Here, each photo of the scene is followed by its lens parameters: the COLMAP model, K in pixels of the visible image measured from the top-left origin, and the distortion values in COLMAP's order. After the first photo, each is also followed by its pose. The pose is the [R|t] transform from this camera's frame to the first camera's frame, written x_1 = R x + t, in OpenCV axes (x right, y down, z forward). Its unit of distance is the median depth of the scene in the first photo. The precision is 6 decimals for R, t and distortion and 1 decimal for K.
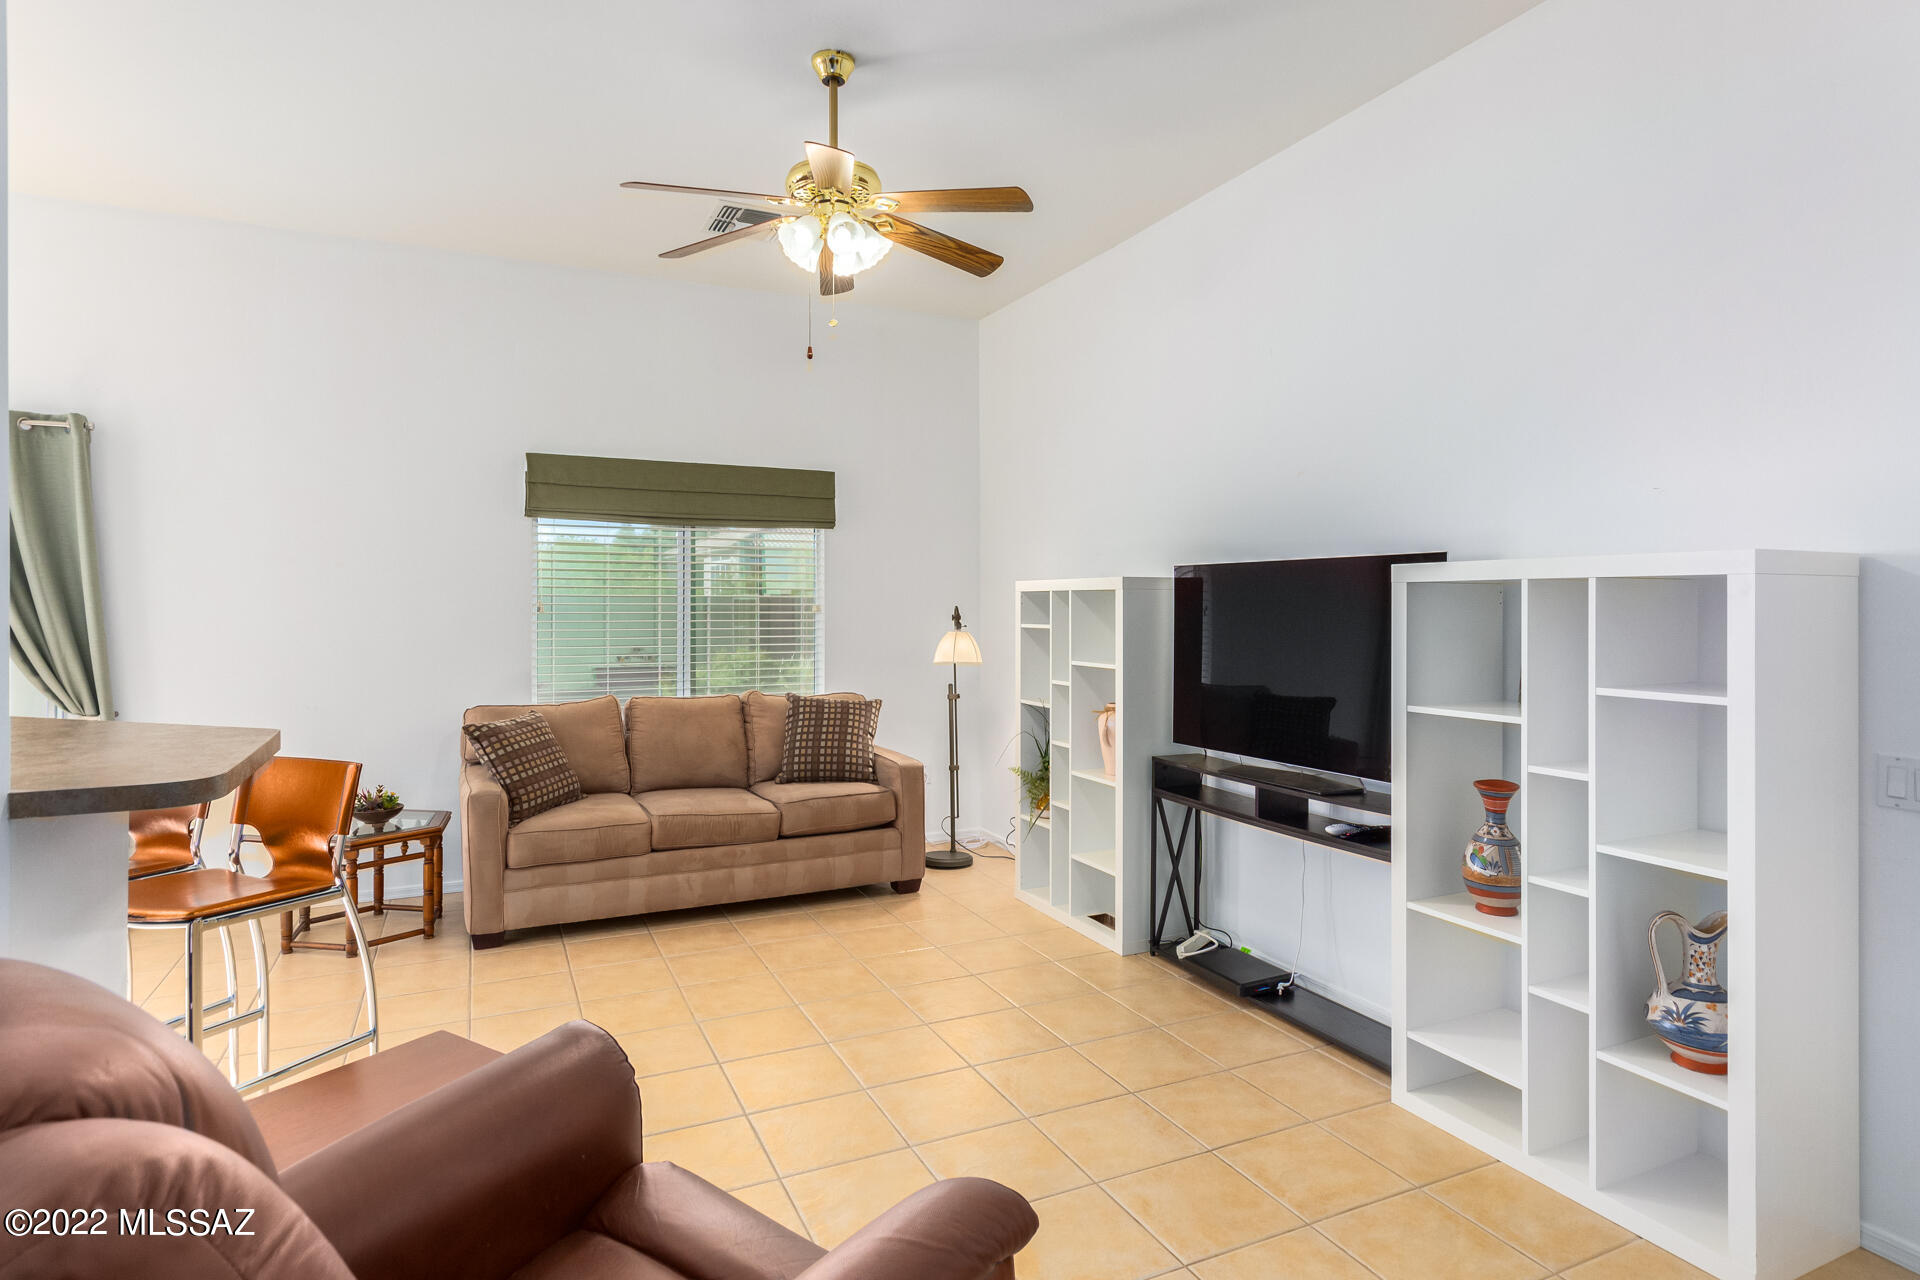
lens RADIAL K [[1017.4, 0, 963.3], [0, 1017.4, 608.3], [0, 0, 1]] dist [-0.002855, -0.000497]
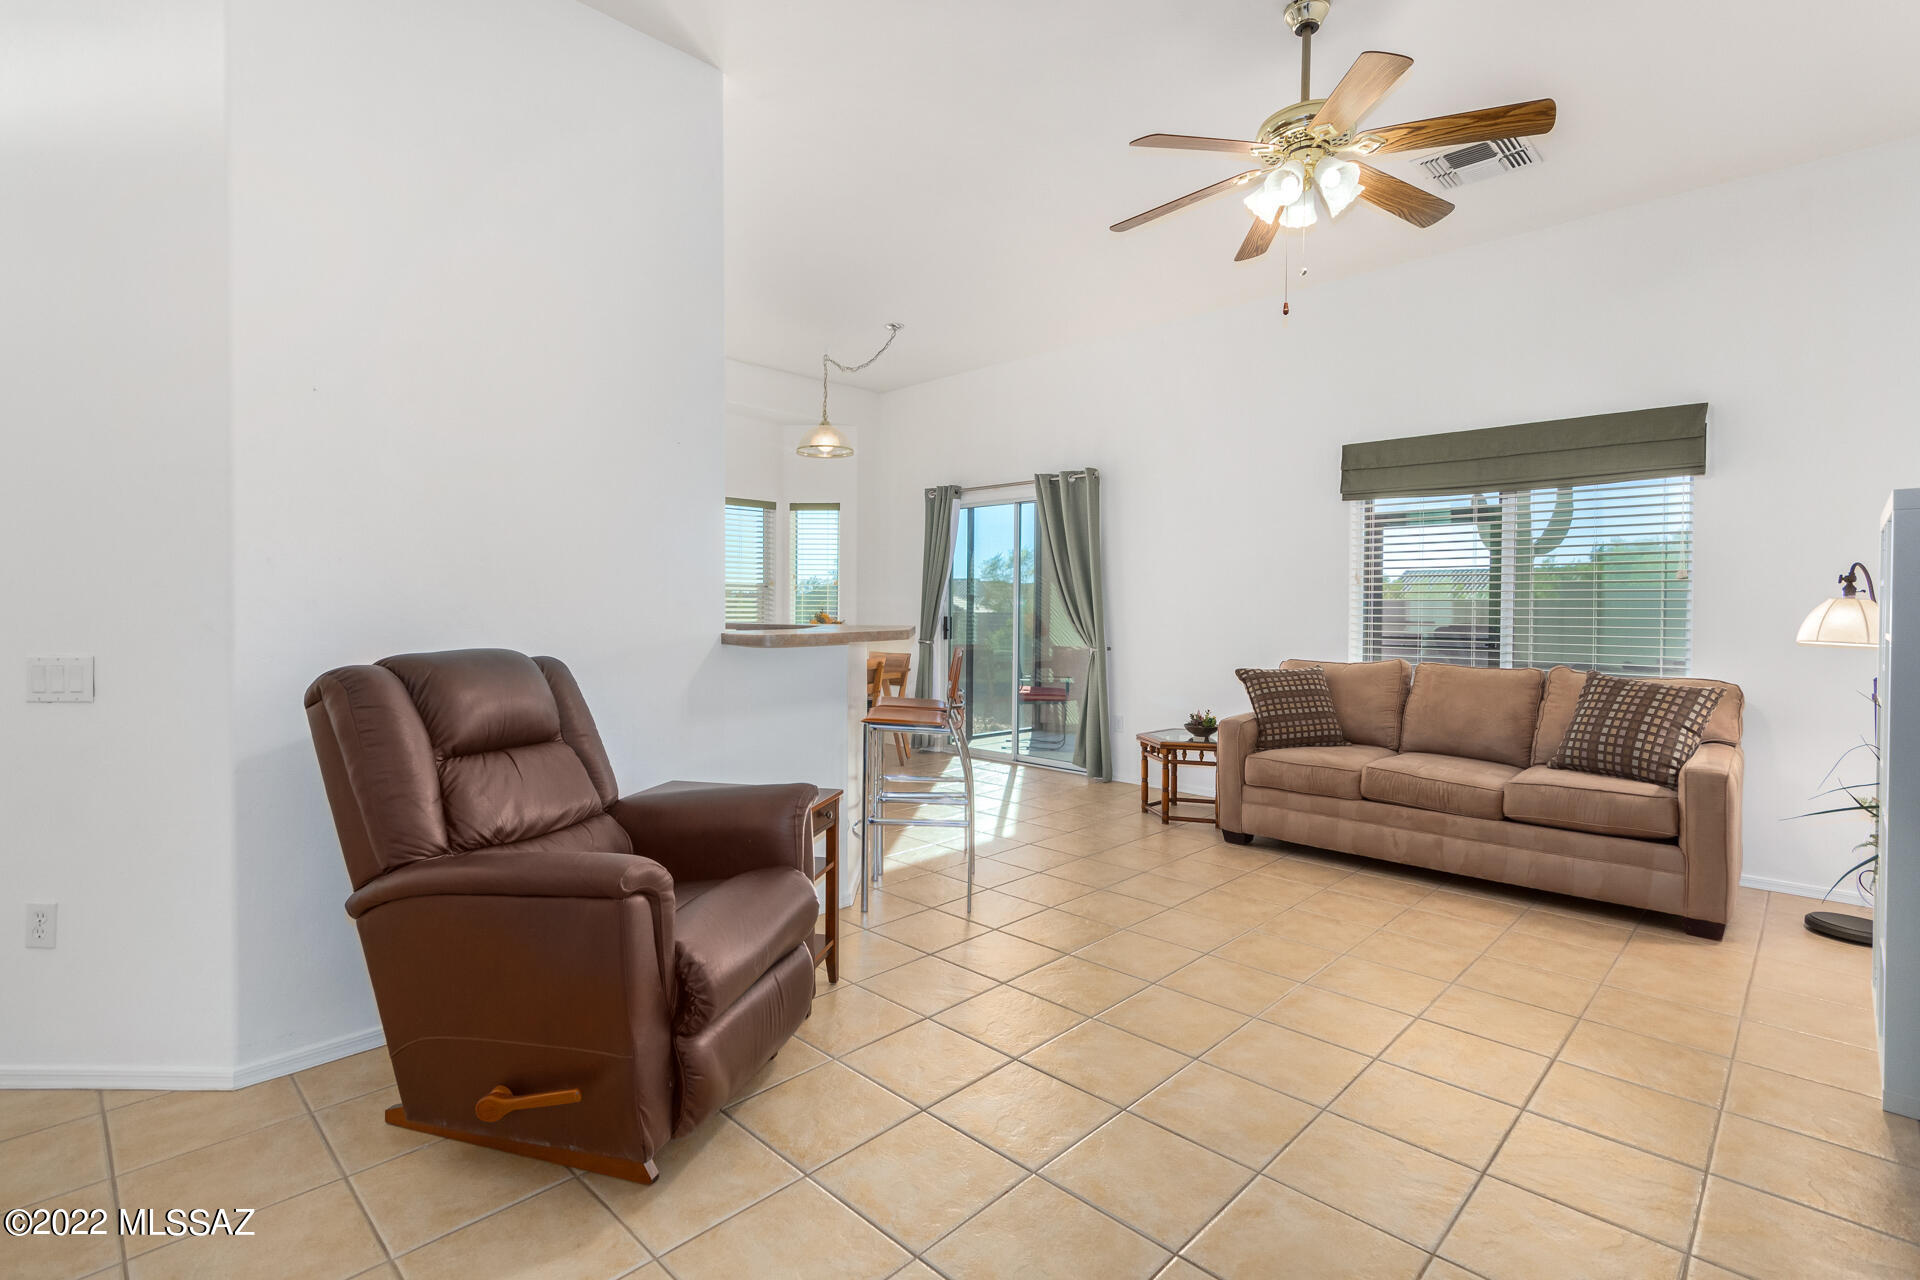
lens RADIAL K [[898.7, 0, 956.7], [0, 898.7, 621.7], [0, 0, 1]] dist [0.003810, 0.000511]
pose [[0.348788, 0.016565, -0.937055, 0.413601], [-0.006742, 0.999862, 0.015166, 0.038435], [0.937178, 0.001028, 0.348851, 0.255325]]
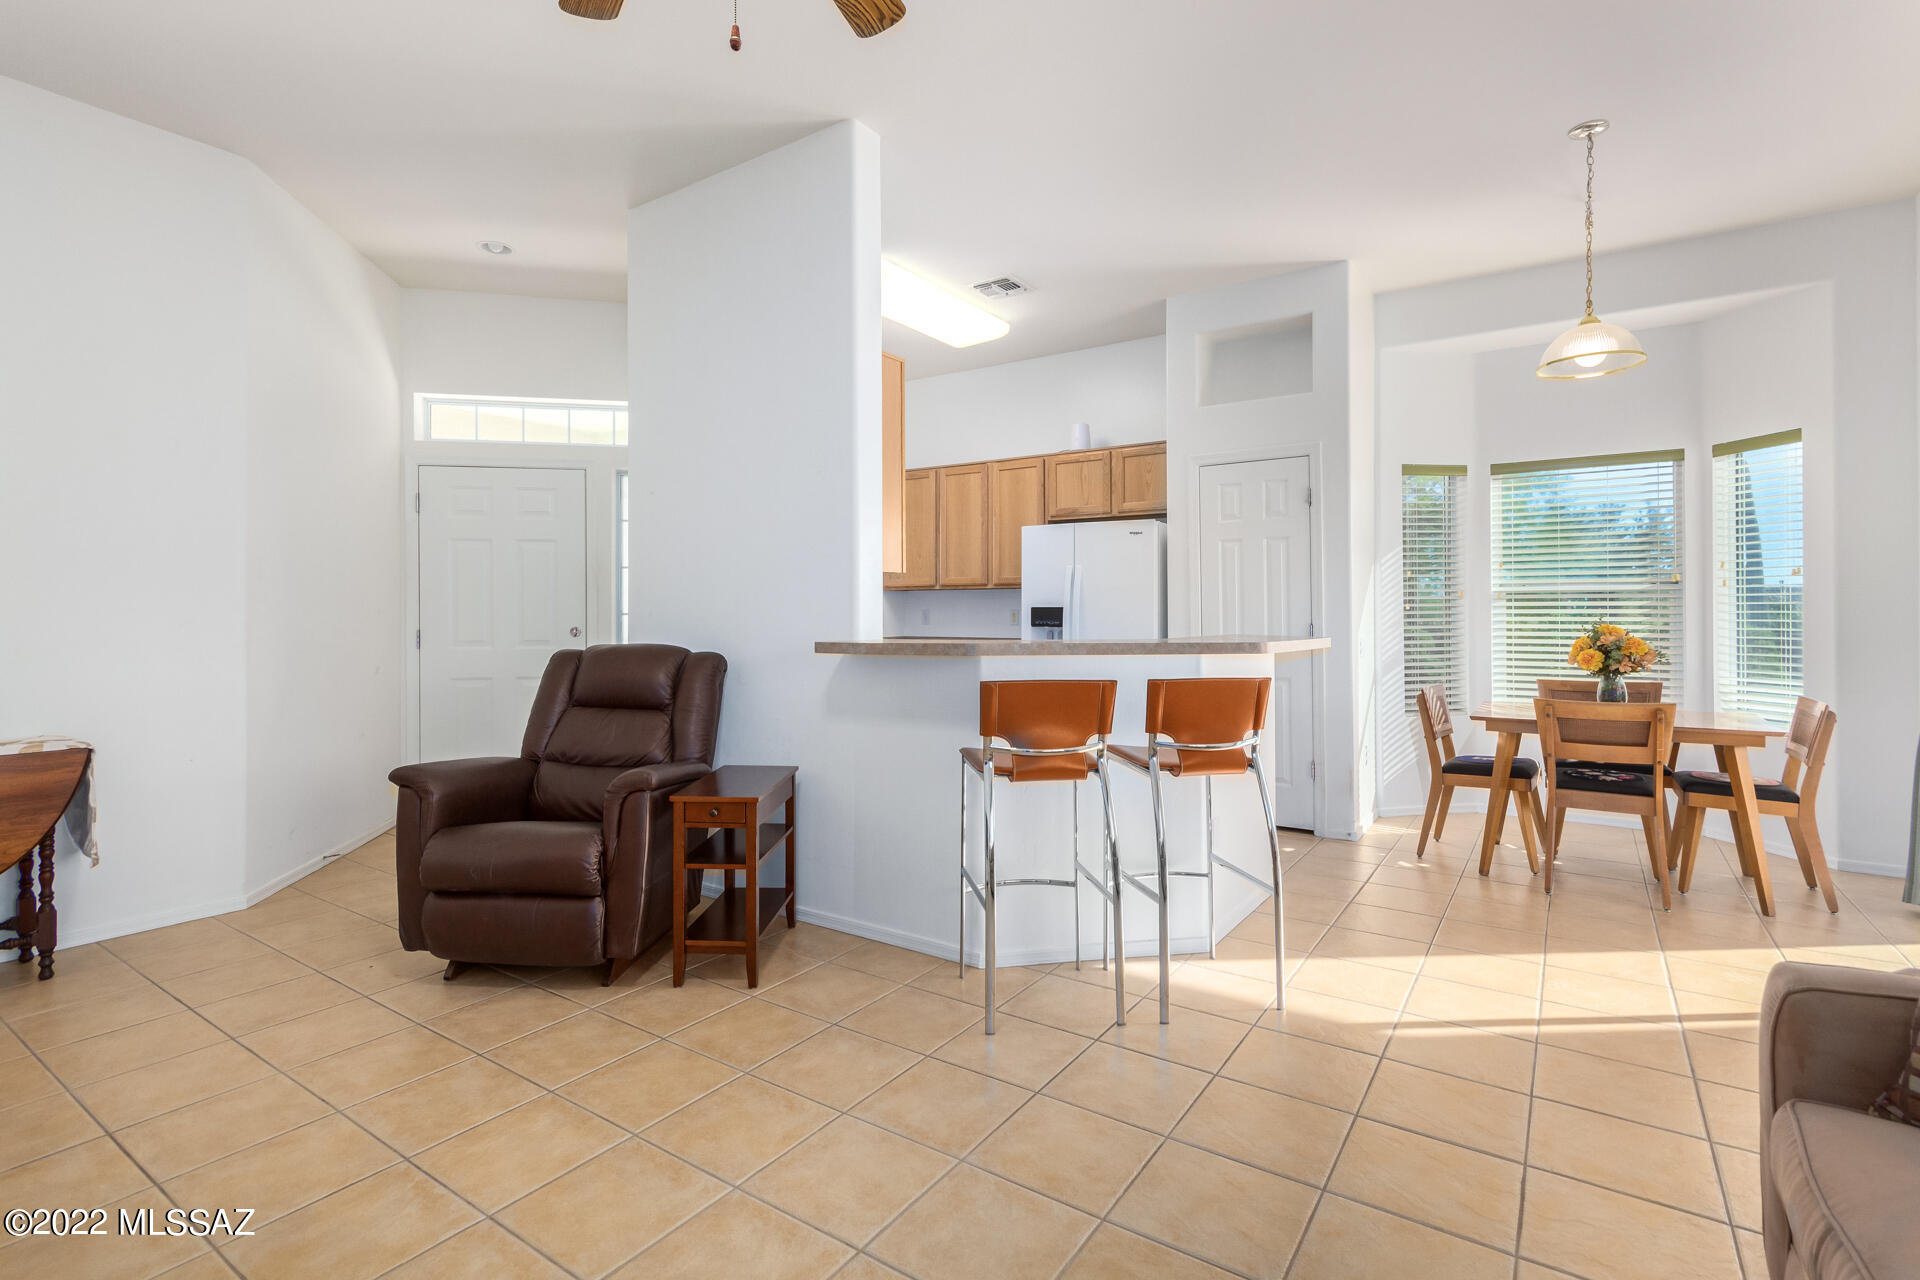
lens RADIAL K [[898.7, 0, 958.1], [0, 898.7, 610.8], [0, 0, 1]] dist [0.003810, 0.000511]
pose [[-0.864764, -0.001090, -0.502177, -0.017036], [0.000766, 0.999994, -0.003489, 0.037847], [0.502178, -0.003402, -0.864758, 1.021351]]
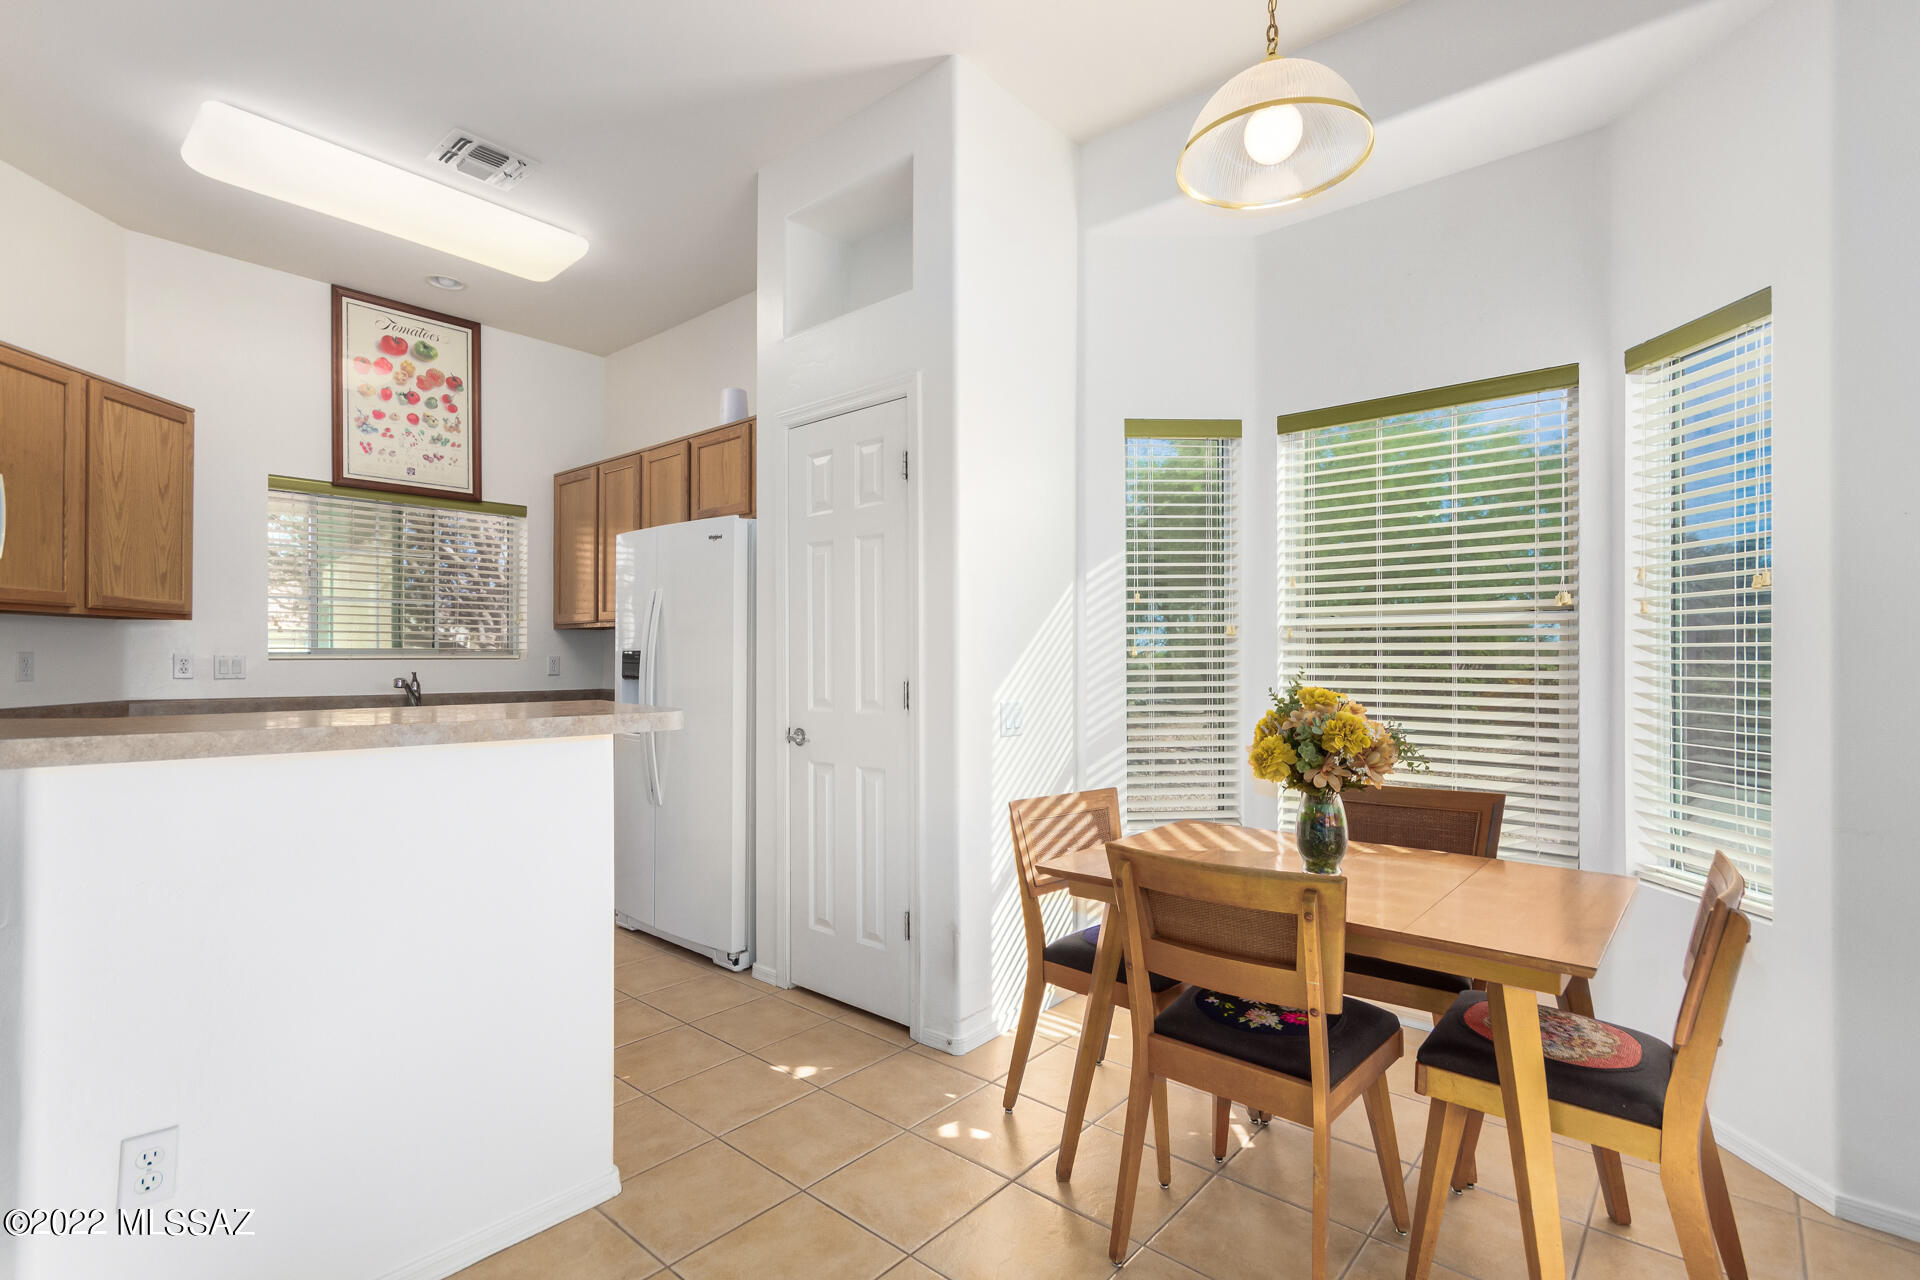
lens RADIAL K [[898.7, 0, 960.4], [0, 898.7, 656.8], [0, 0, 1]] dist [0.003810, 0.000511]
pose [[-0.916945, -0.003499, -0.398999, -0.702473], [-0.002444, 0.999992, -0.003153, 0.035790], [0.399007, -0.001916, -0.916946, 0.904937]]
